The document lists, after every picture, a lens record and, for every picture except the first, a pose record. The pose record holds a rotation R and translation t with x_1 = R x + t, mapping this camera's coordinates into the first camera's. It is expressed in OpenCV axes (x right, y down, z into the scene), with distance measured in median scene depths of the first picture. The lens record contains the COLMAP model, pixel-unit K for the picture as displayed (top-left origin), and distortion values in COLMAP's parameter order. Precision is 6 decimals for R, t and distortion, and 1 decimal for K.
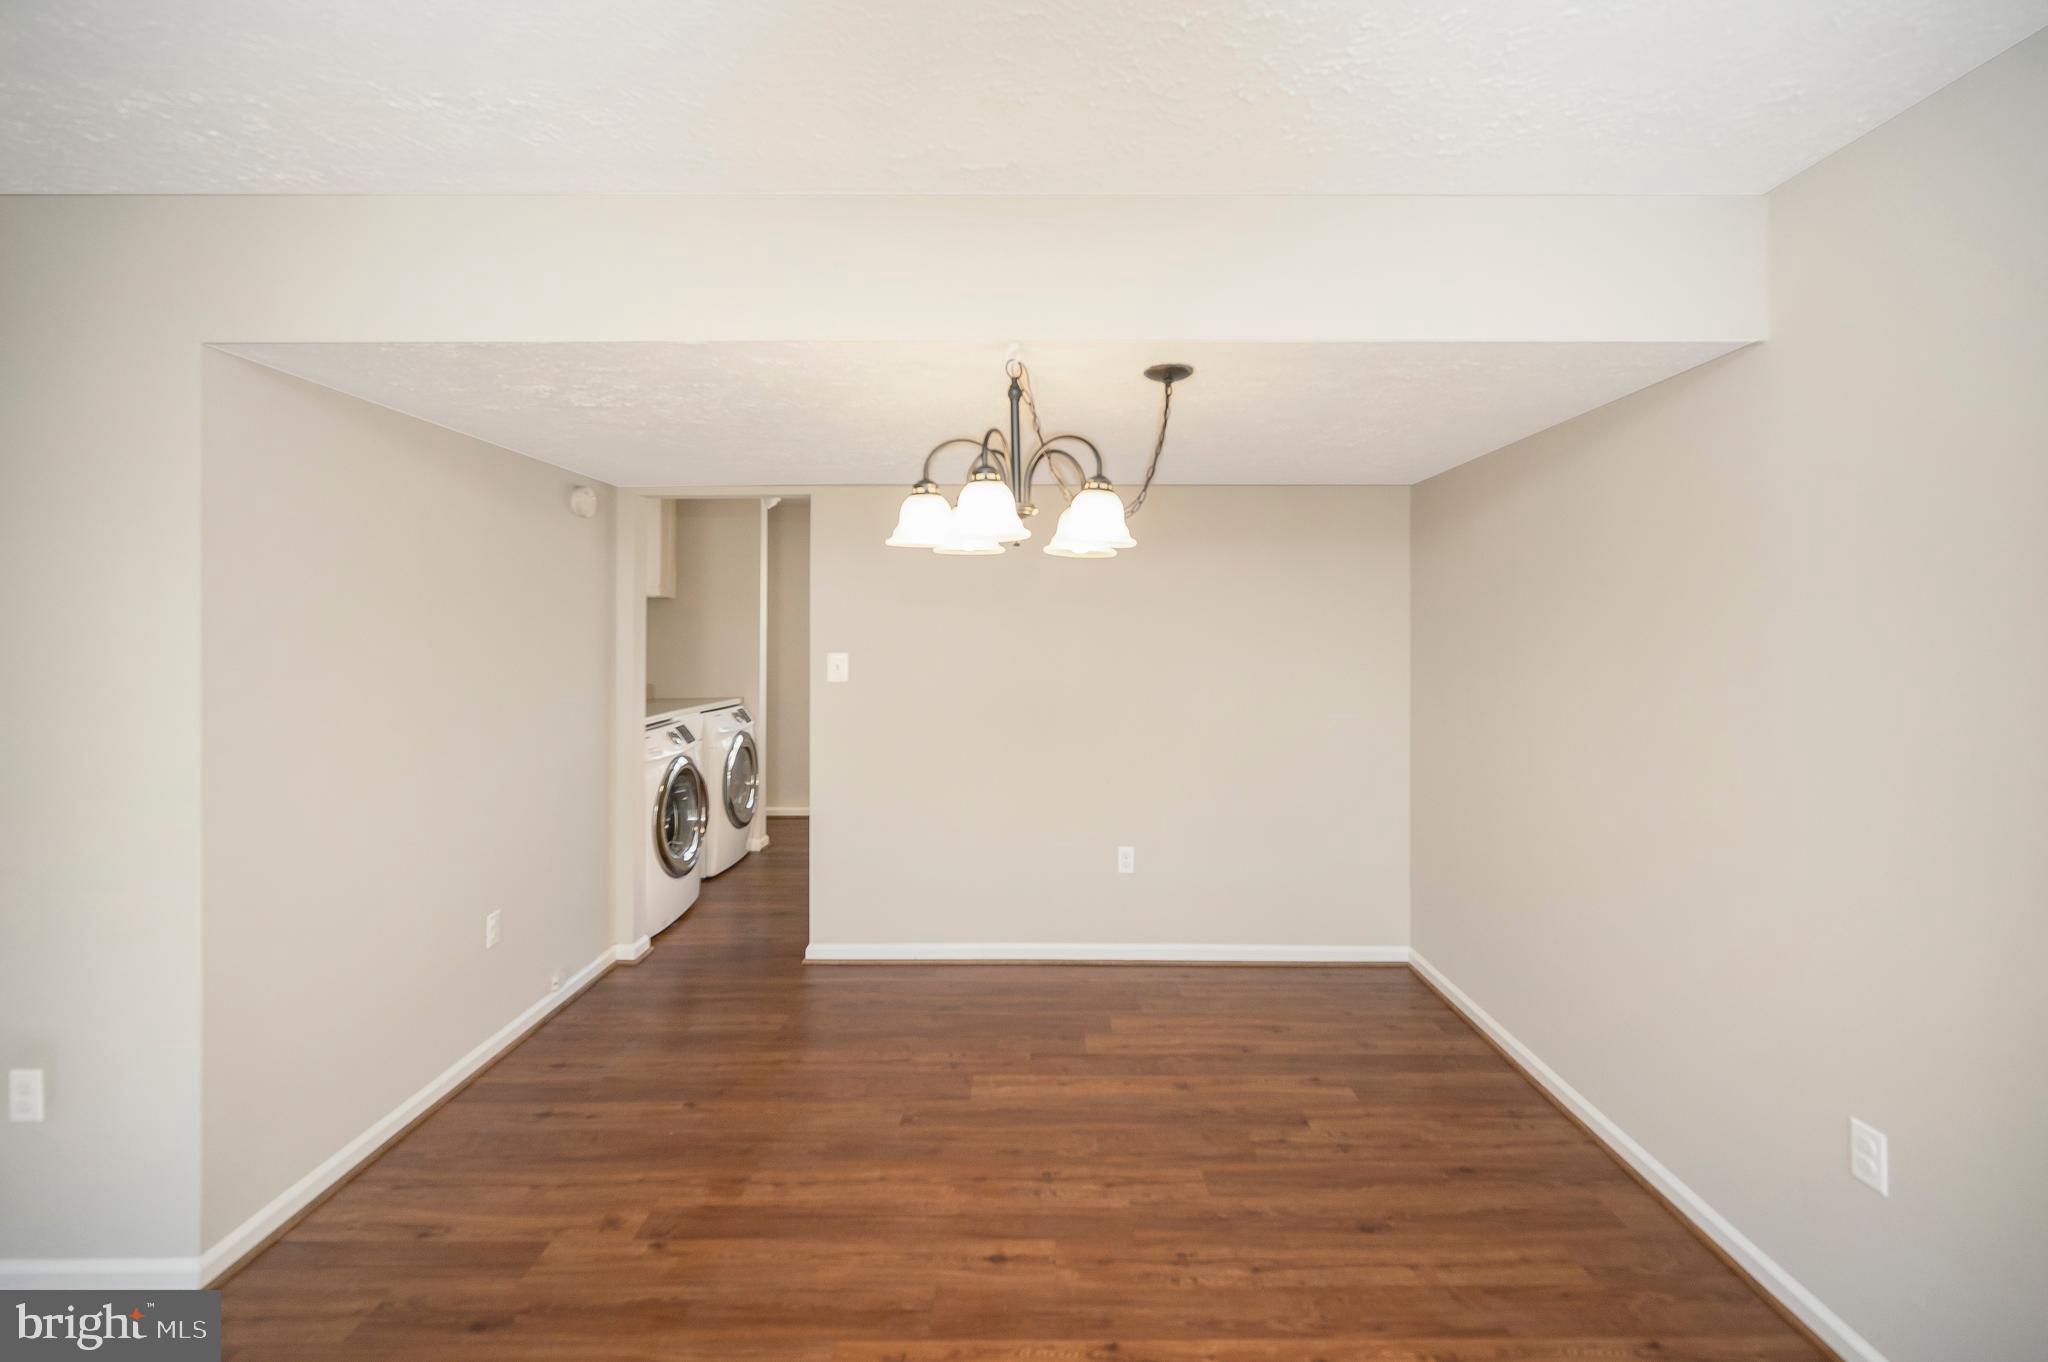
lens RADIAL K [[857.2, 0, 1033.8], [0, 857.2, 608.1], [0, 0, 1]] dist [0.000212, -0.000301]
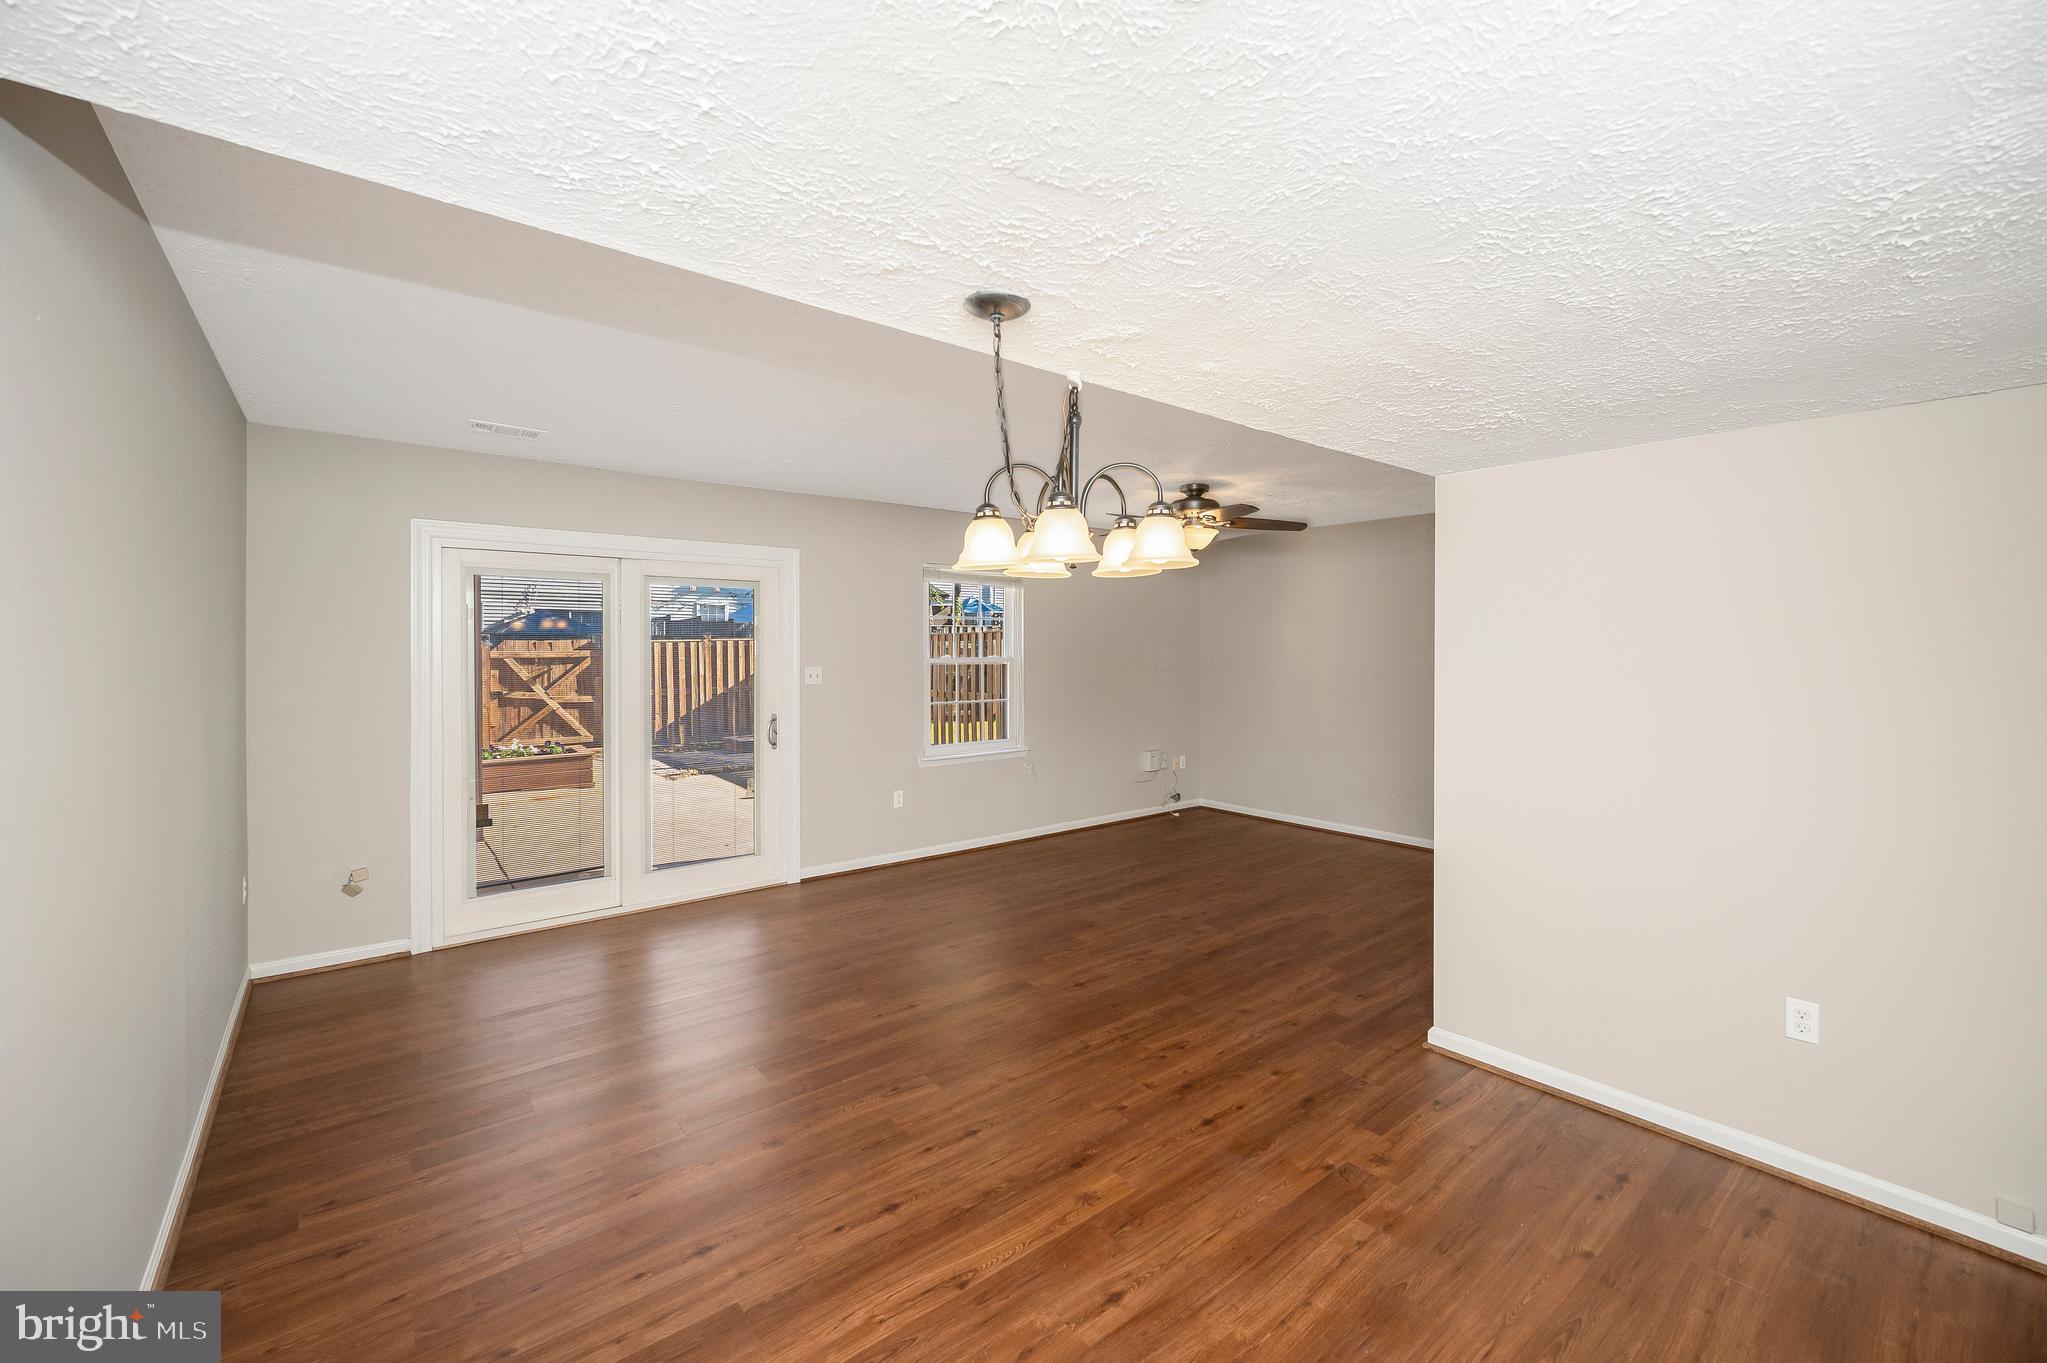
lens RADIAL K [[849.3, 0, 1044.3], [0, 849.3, 676.3], [0, 0, 1]] dist [0.000565, -0.000013]
pose [[-0.765654, 0.020564, -0.642924, 0.594202], [0.012099, 0.999772, 0.017570, 0.033296], [0.643139, 0.005674, -0.765729, 1.602174]]
